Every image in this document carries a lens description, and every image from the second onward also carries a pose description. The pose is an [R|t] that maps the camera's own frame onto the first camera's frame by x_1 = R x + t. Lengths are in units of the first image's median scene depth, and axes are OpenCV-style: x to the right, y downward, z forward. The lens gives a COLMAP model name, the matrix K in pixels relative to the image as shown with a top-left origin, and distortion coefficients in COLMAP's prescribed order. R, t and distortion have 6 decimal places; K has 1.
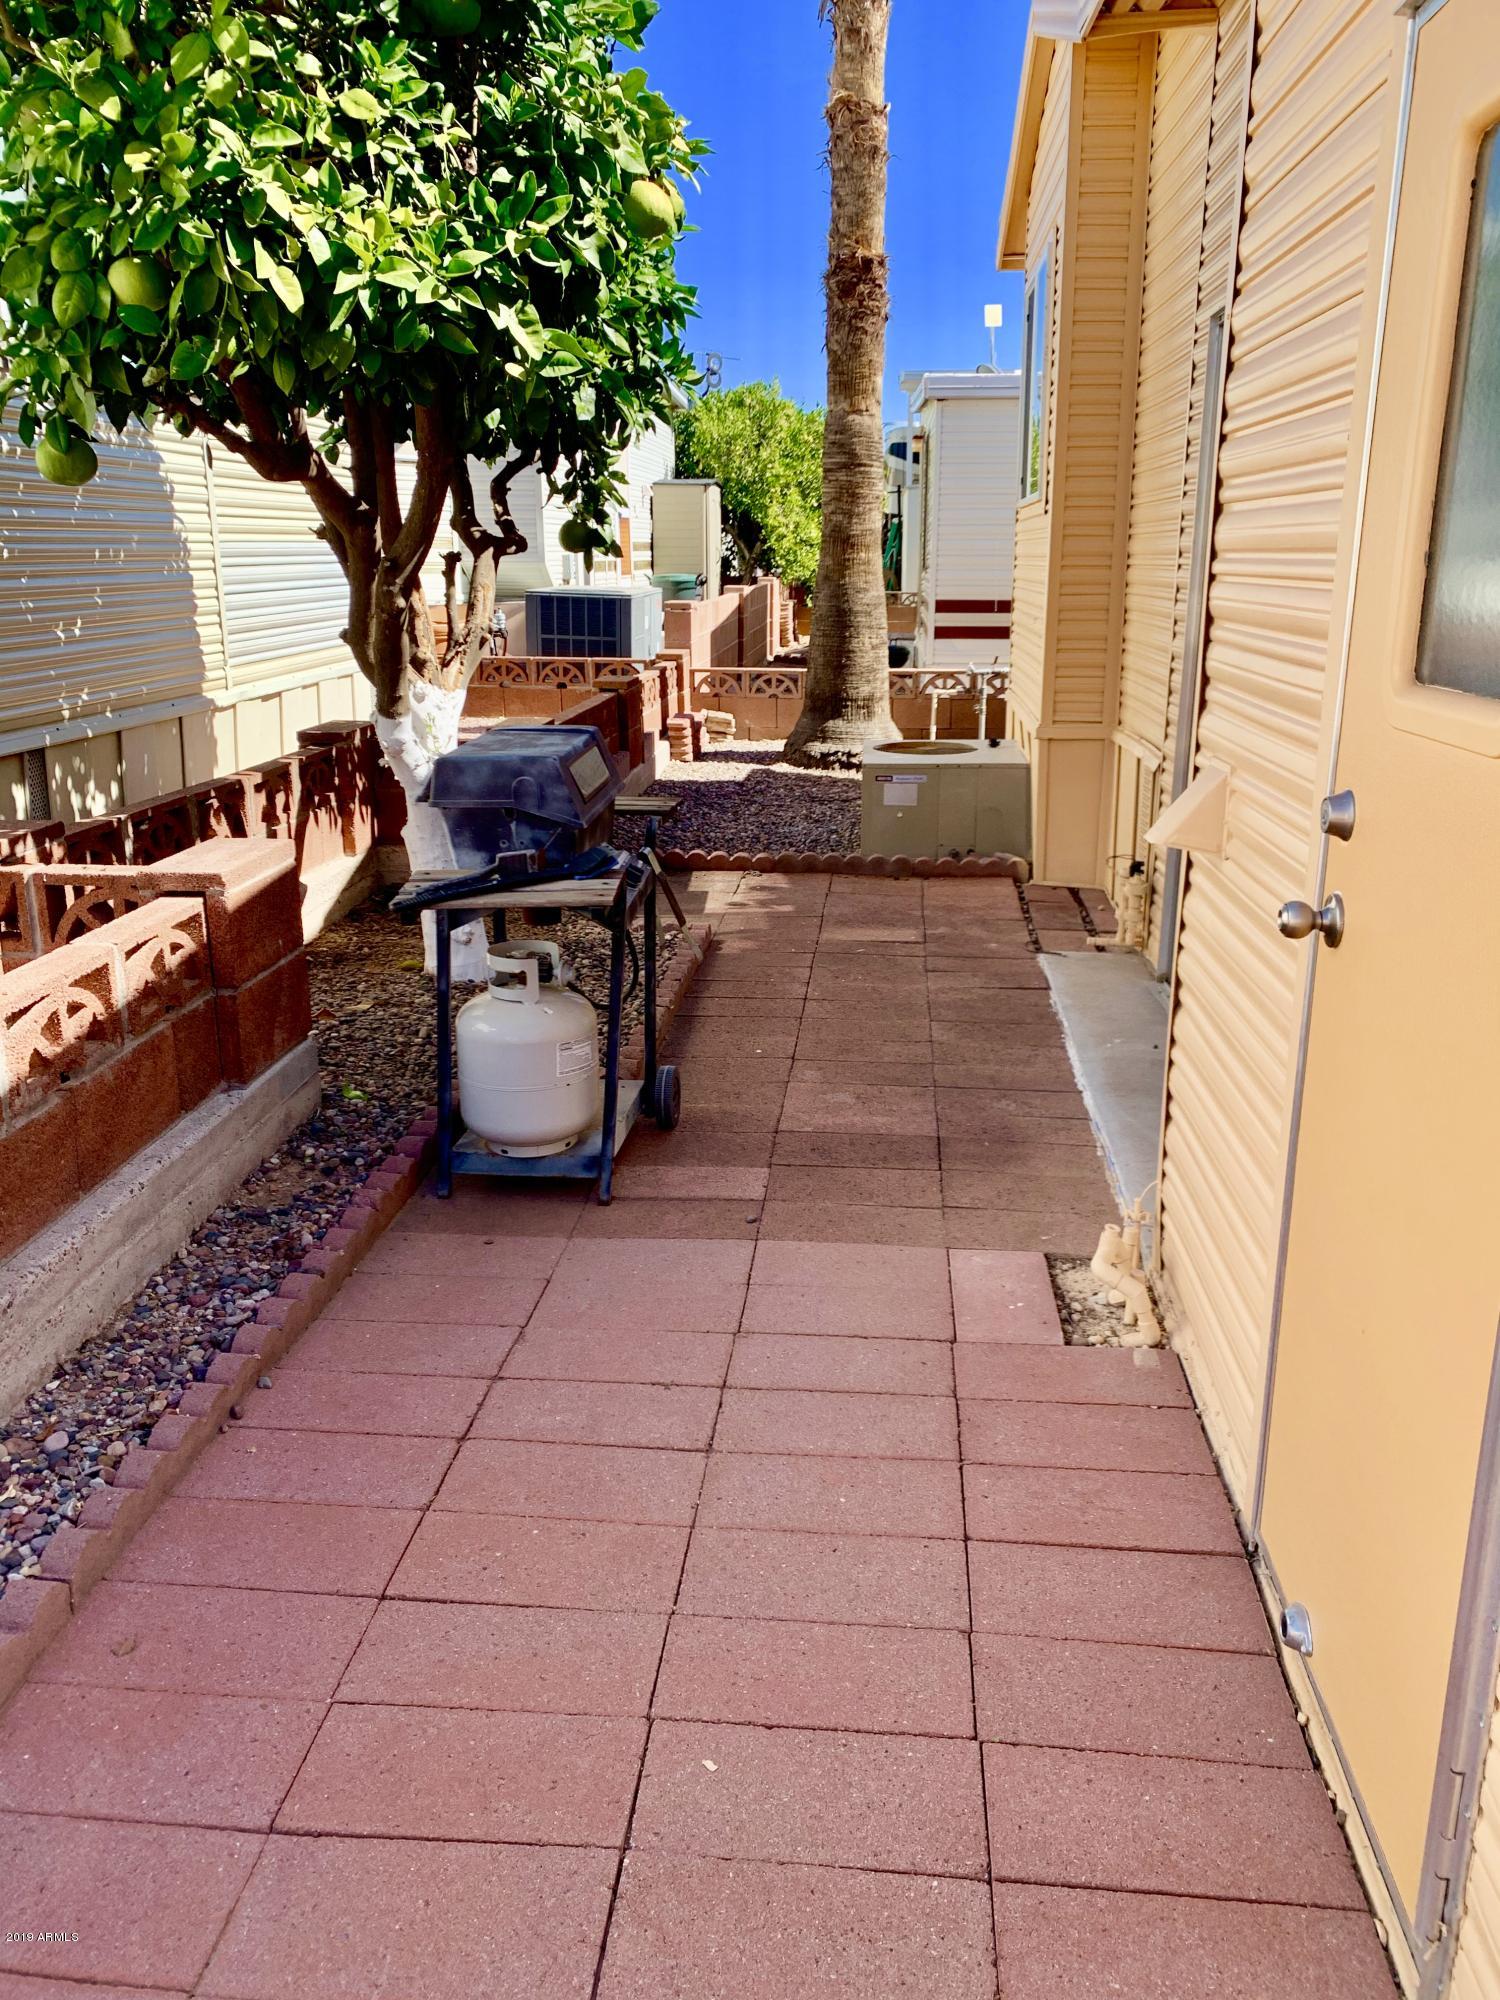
lens RADIAL K [[1558.3, 0, 750.0], [0, 1558.3, 1000.0], [0, 0, 1]] dist [0.044807, -0.055779]
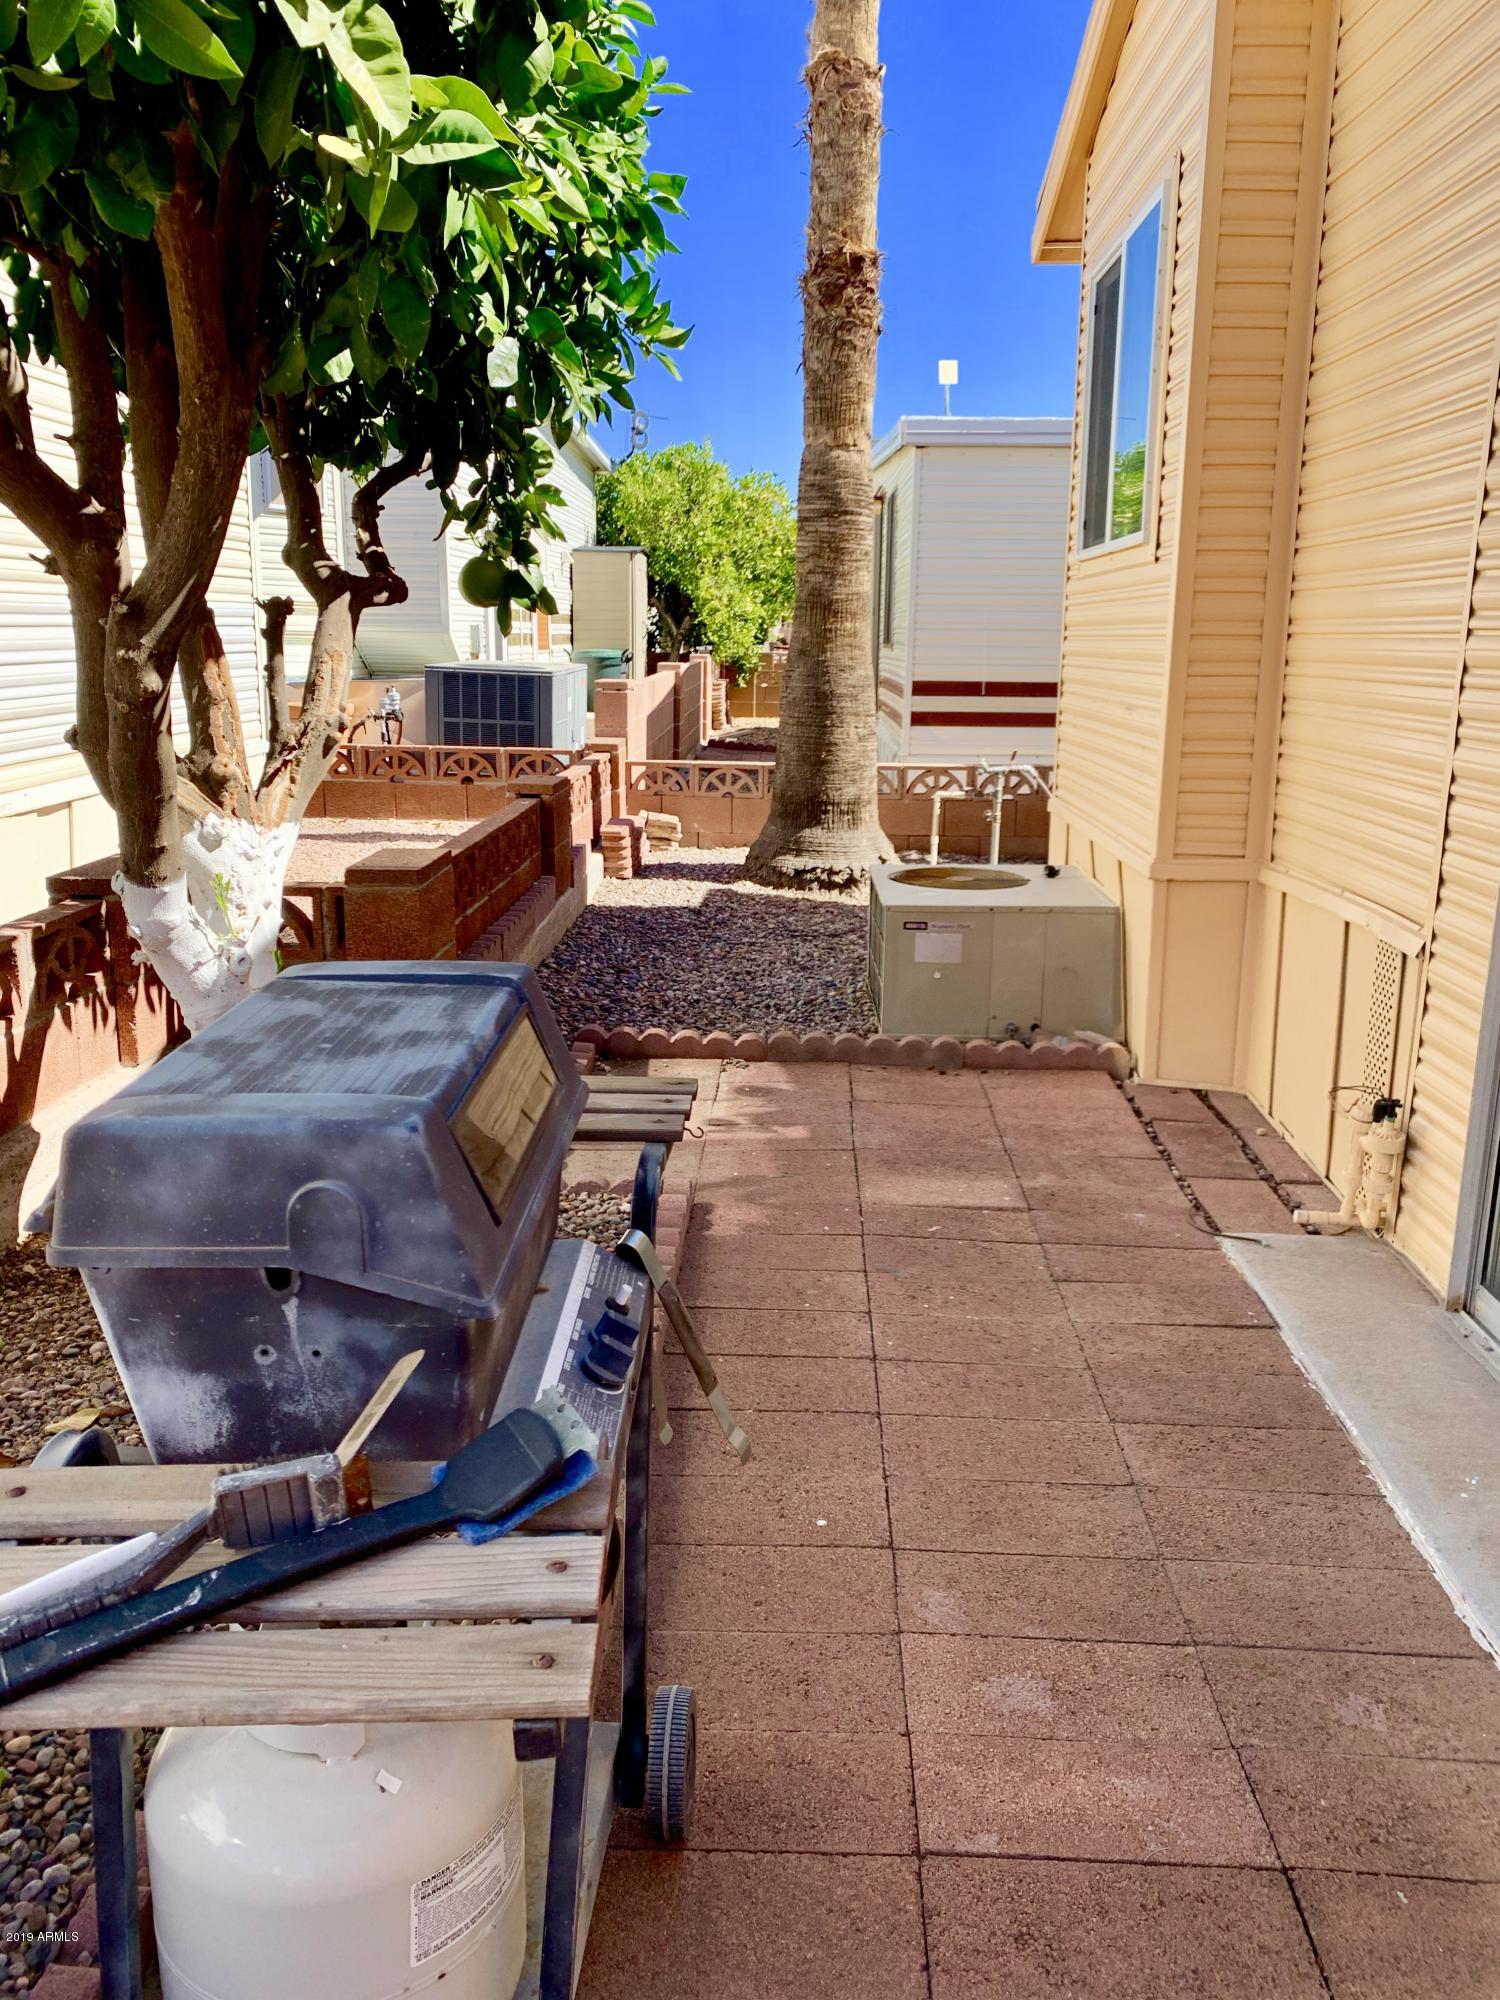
lens RADIAL K [[1625.0, 0, 727.4], [0, 1625.0, 995.9], [0, 0, 1]] dist [0.069041, -0.098308]
pose [[0.999316, 0.000431, 0.036980, -0.021400], [0.001721, 0.998307, -0.058138, -0.050788], [-0.036943, 0.058162, 0.997623, 0.197034]]
